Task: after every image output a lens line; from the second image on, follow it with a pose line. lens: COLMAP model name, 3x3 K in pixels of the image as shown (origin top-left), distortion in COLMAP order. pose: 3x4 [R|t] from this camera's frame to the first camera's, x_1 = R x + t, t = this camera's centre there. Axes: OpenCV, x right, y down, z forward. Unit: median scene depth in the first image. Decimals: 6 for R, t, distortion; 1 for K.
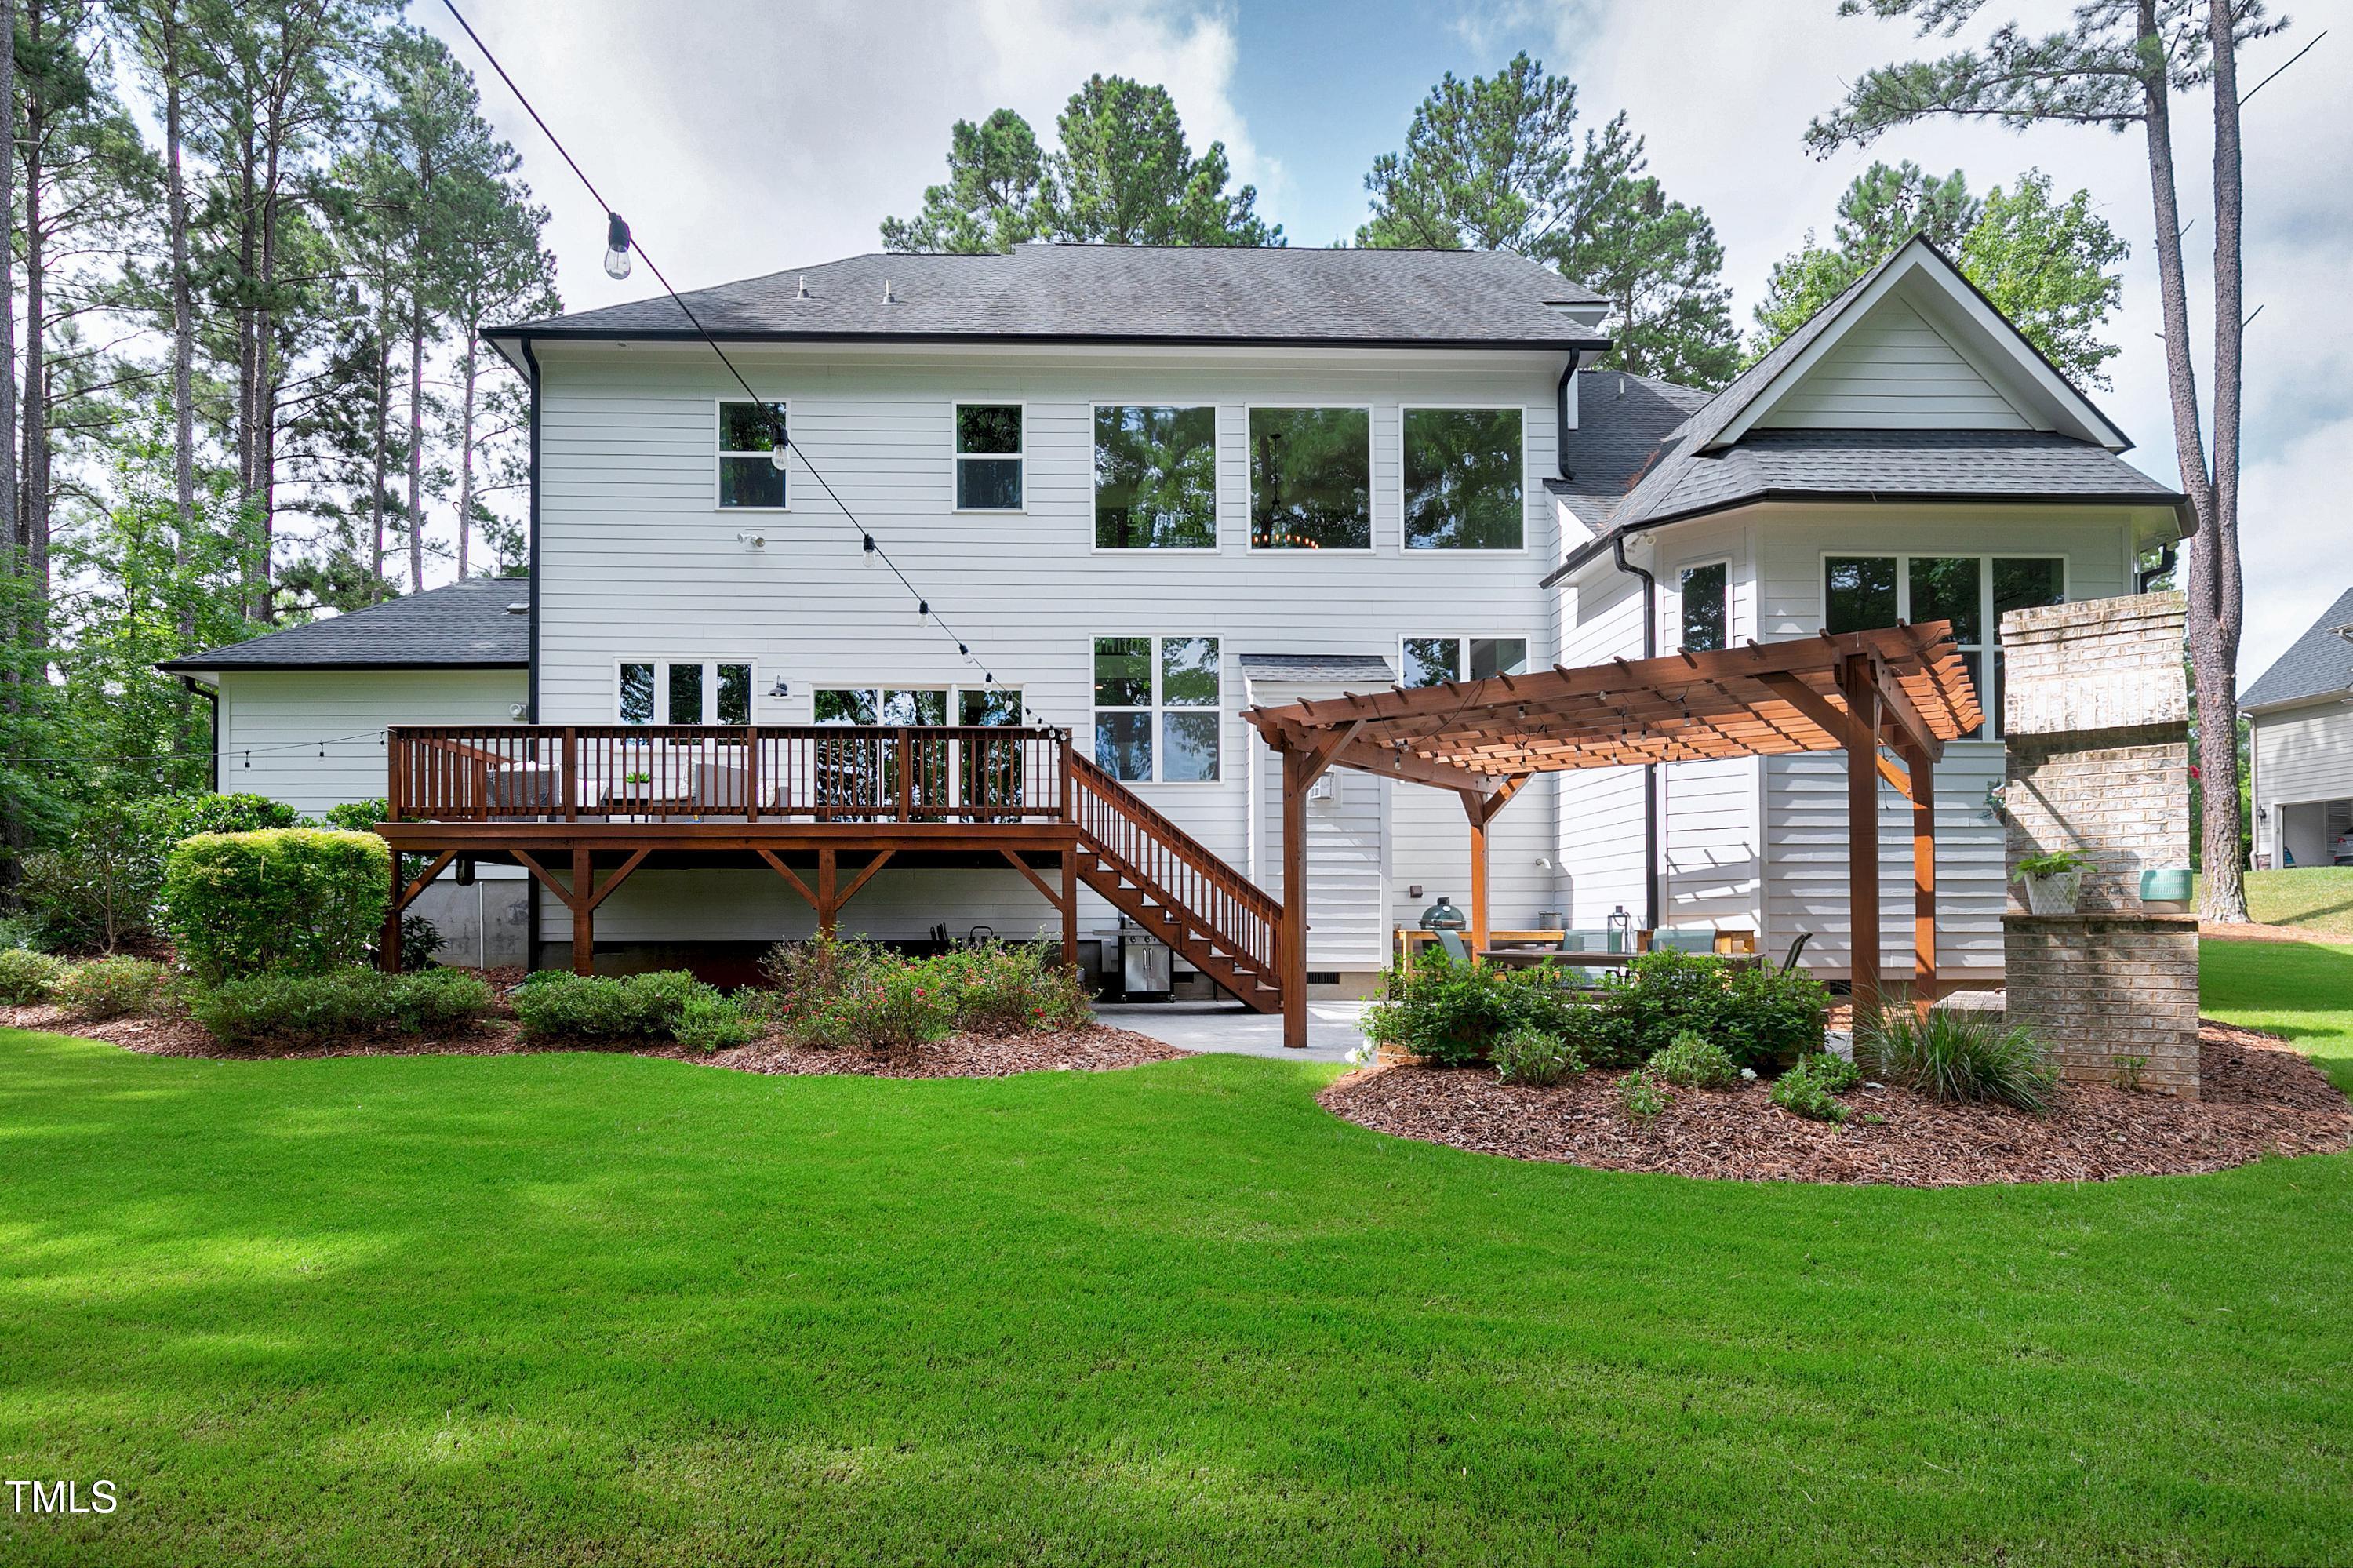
lens RADIAL K [[1285.3, 0, 1176.8], [0, 1285.3, 916.0], [0, 0, 1]] dist [-0.000936, 0.000570]
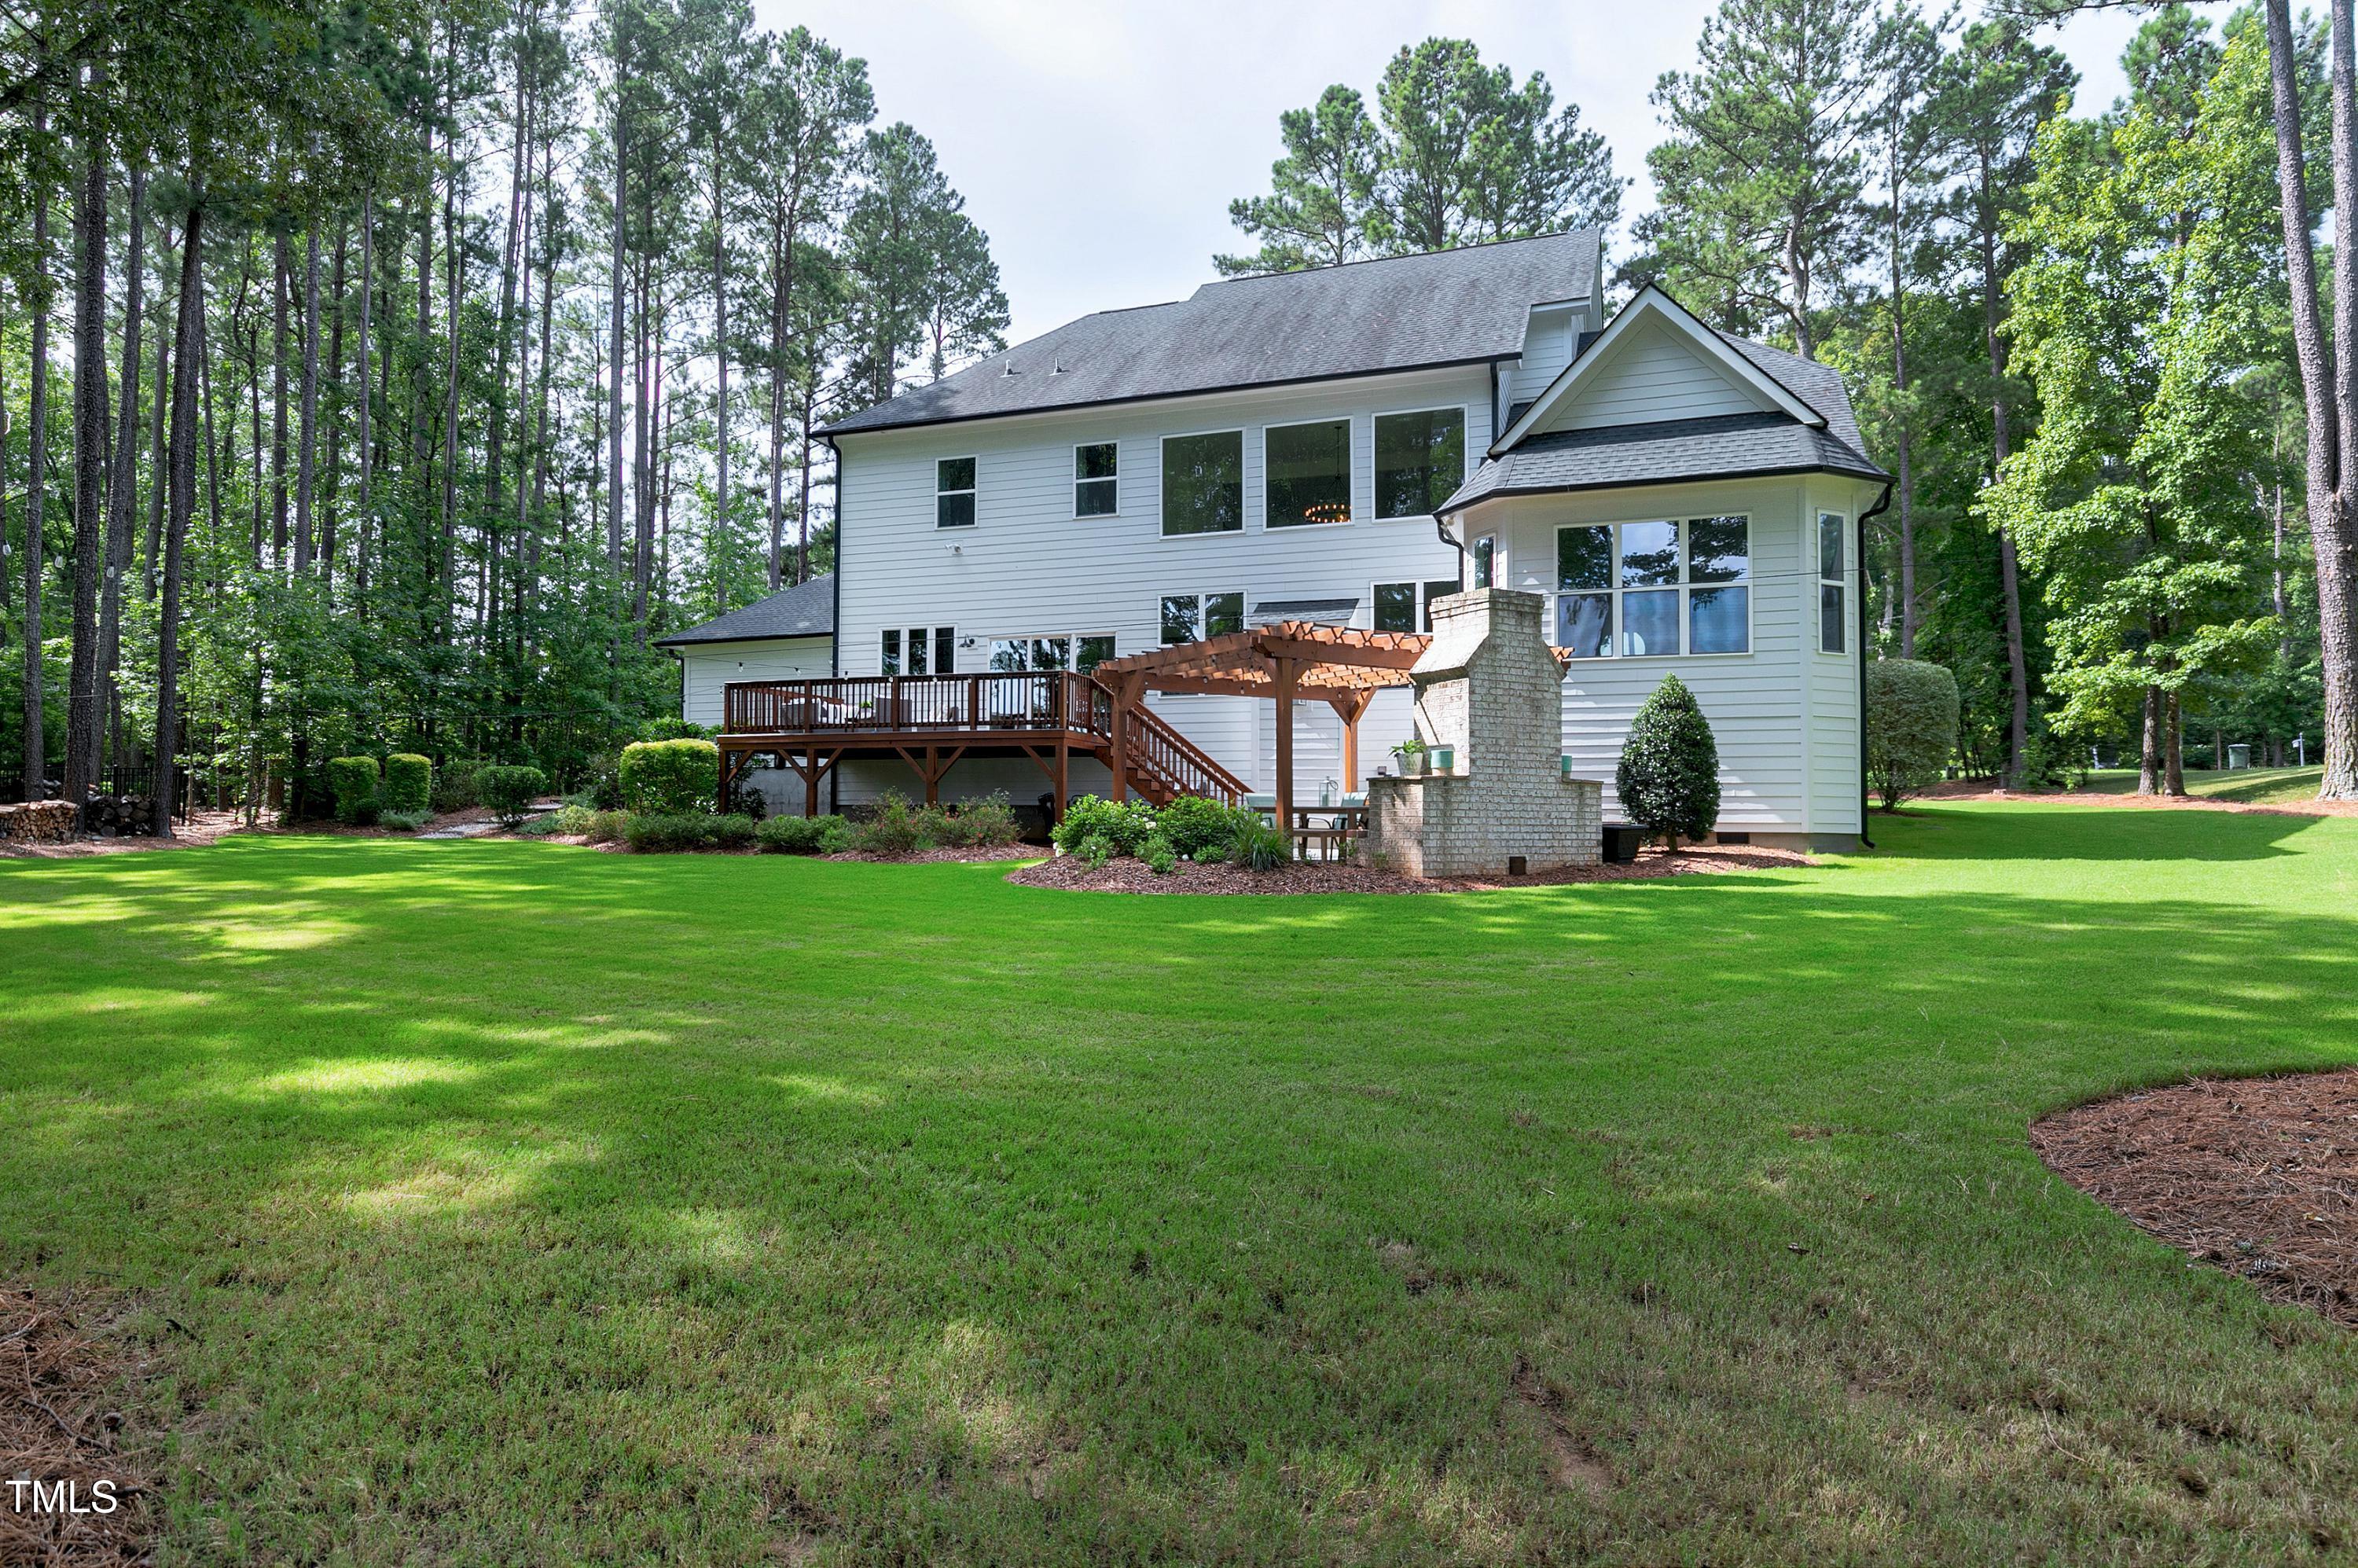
lens RADIAL K [[1347.7, 0, 1179.0], [0, 1347.7, 777.2], [0, 0, 1]] dist [0.004113, -0.001439]
pose [[0.927139, -0.004708, -0.374688, 0.522109], [-0.003993, 0.999740, -0.022443, 0.020199], [0.374697, 0.022304, 0.926879, -0.396860]]
